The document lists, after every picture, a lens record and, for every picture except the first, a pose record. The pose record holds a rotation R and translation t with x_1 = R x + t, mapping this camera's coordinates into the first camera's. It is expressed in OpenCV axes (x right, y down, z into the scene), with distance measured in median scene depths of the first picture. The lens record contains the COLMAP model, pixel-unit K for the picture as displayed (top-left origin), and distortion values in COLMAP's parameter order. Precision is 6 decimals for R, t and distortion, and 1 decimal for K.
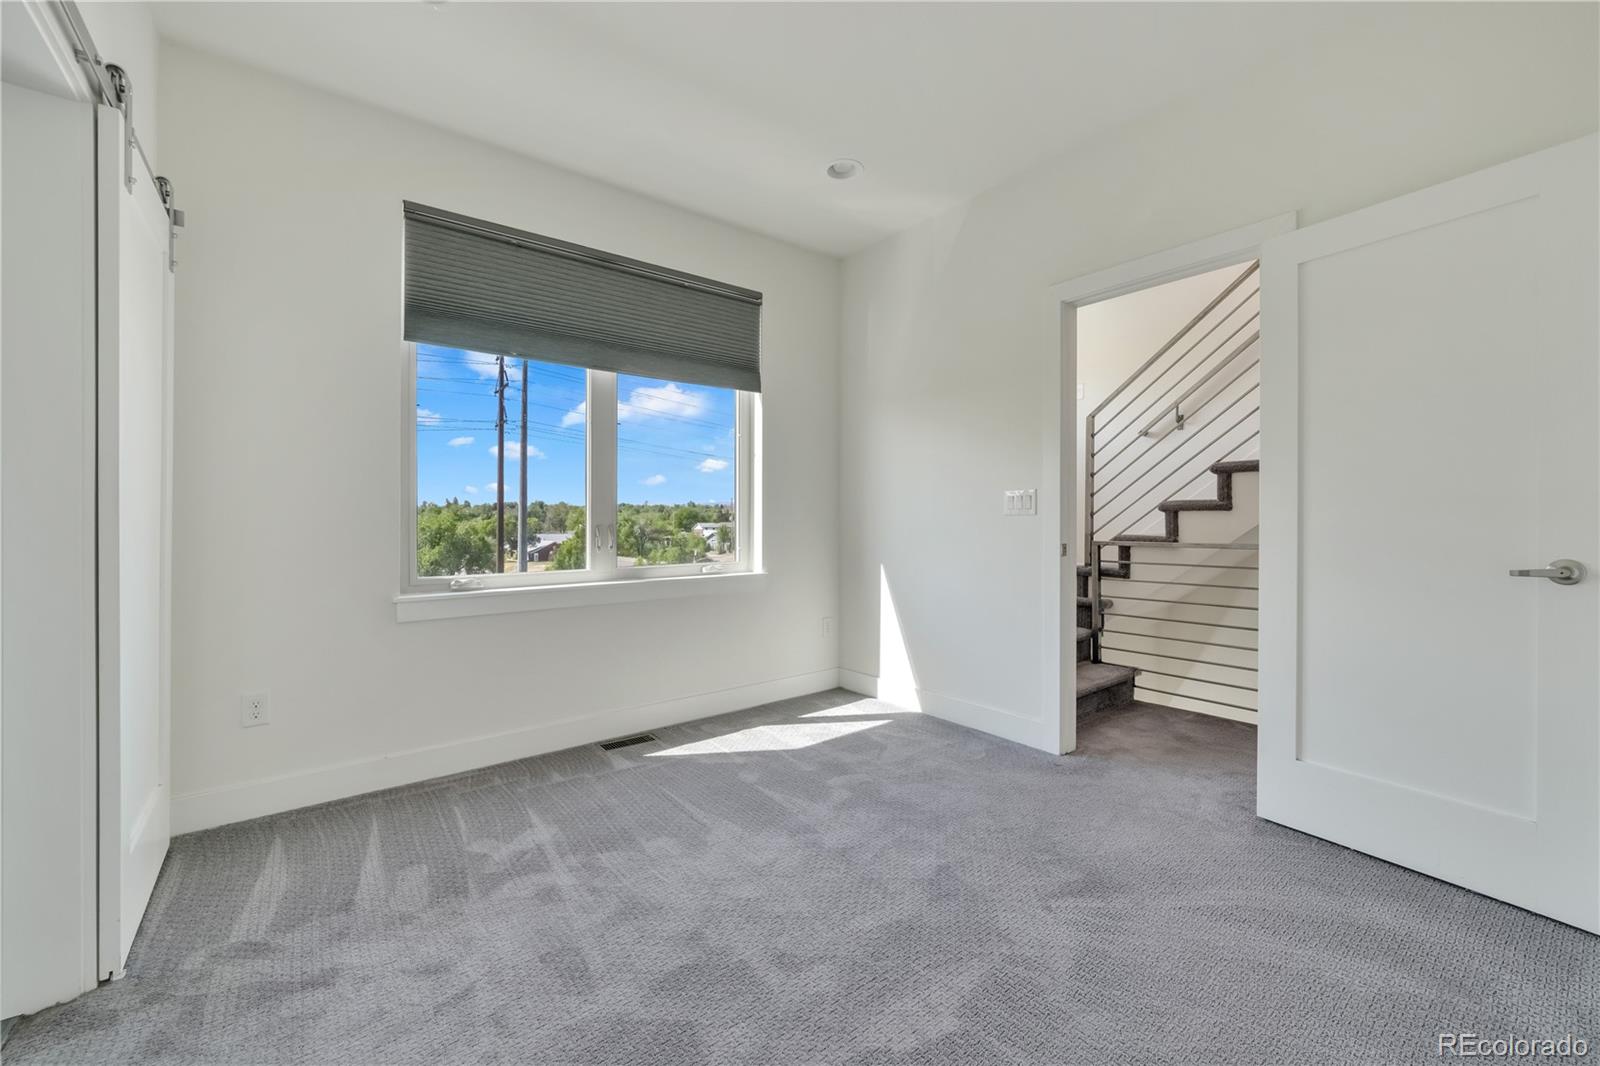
lens RADIAL K [[650.8, 0, 797.8], [0, 650.8, 526.1], [0, 0, 1]] dist [0.000501, 0.000397]
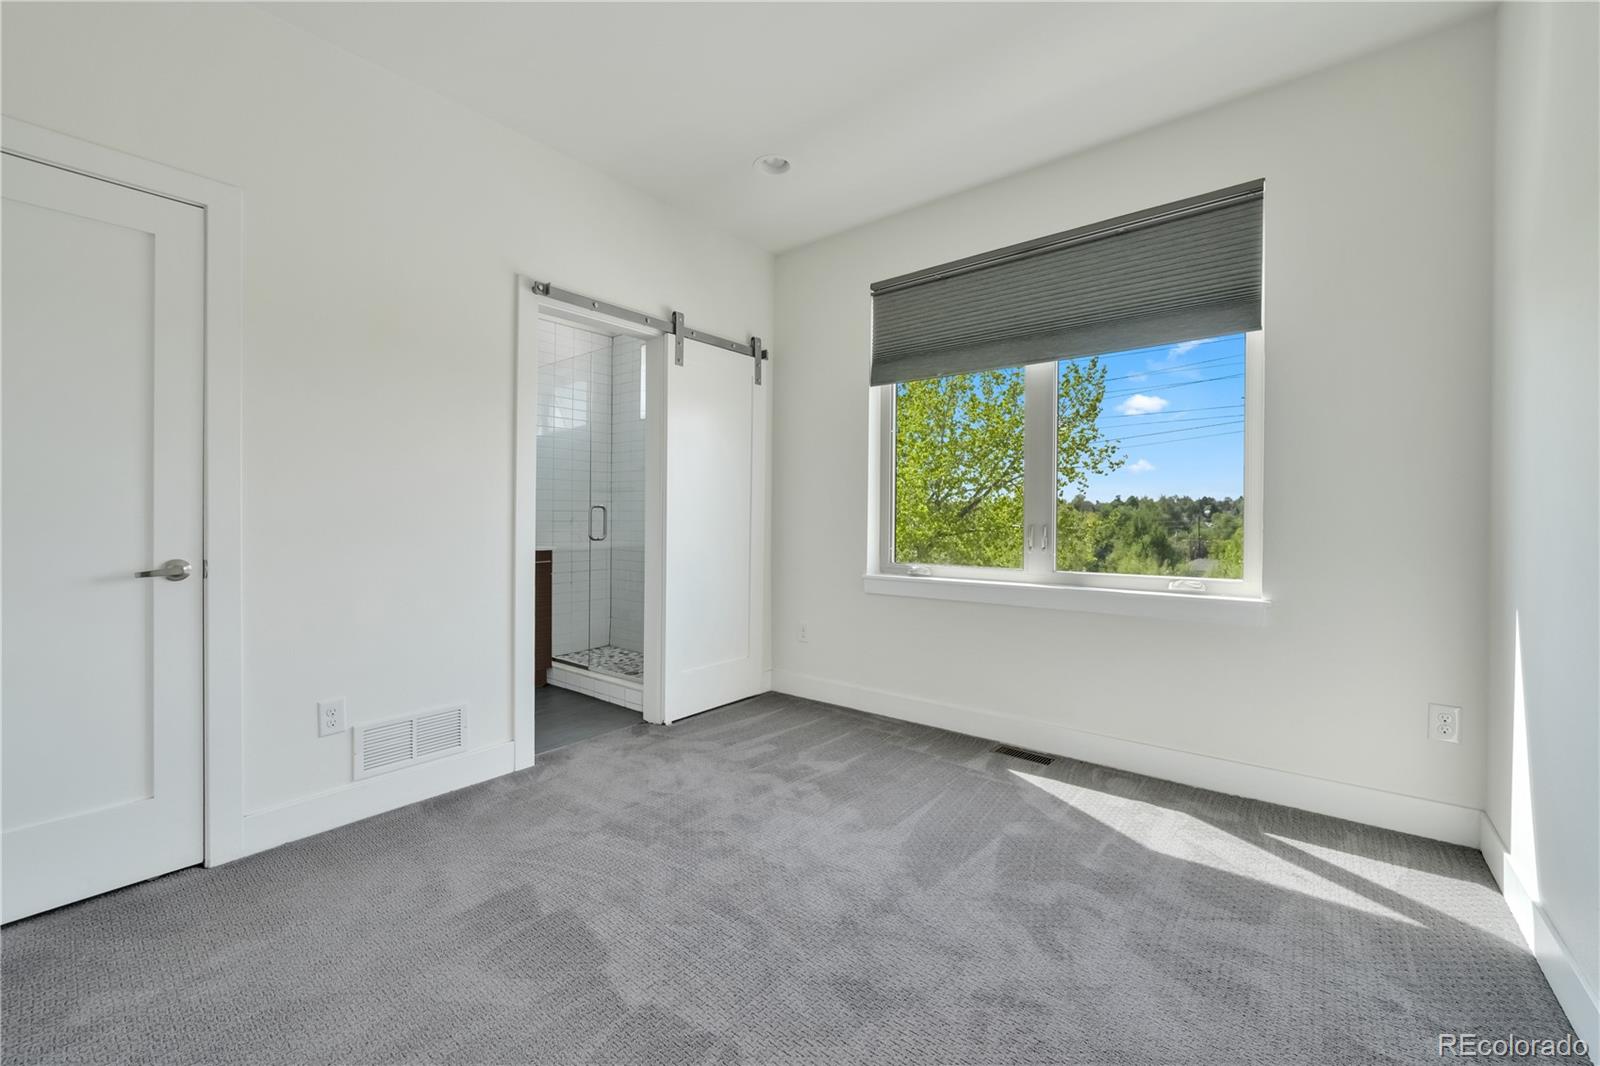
lens RADIAL K [[650.8, 0, 797.8], [0, 650.8, 526.1], [0, 0, 1]] dist [0.000501, 0.000397]
pose [[0.213348, 0.012100, -0.976901, 0.617318], [-0.020691, 0.999755, 0.007864, 0.000087], [0.976757, 0.018535, 0.213547, 0.498985]]
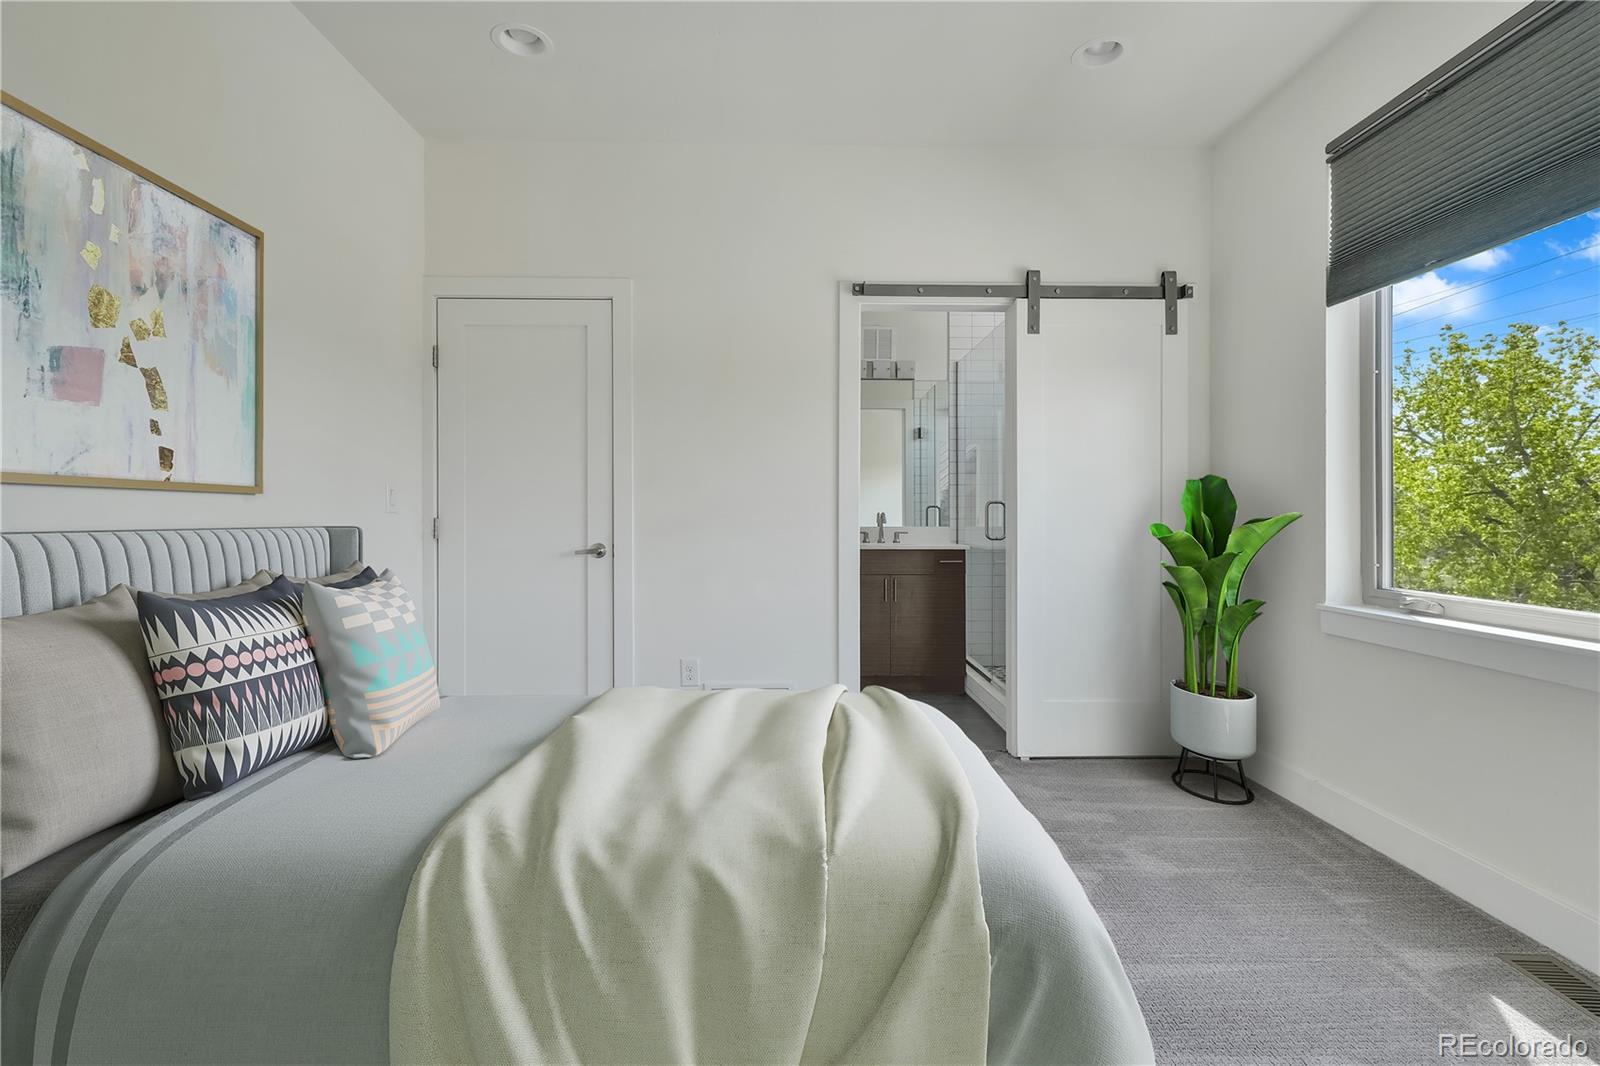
lens RADIAL K [[742.2, 0, 792.3], [0, 742.2, 516.9], [0, 0, 1]] dist [0.004614, 0.000521]
pose [[-0.611179, -0.000588, -0.791492, 0.537432], [-0.017326, 0.999770, 0.012636, -0.005600], [0.791303, 0.021436, -0.611049, 0.923141]]
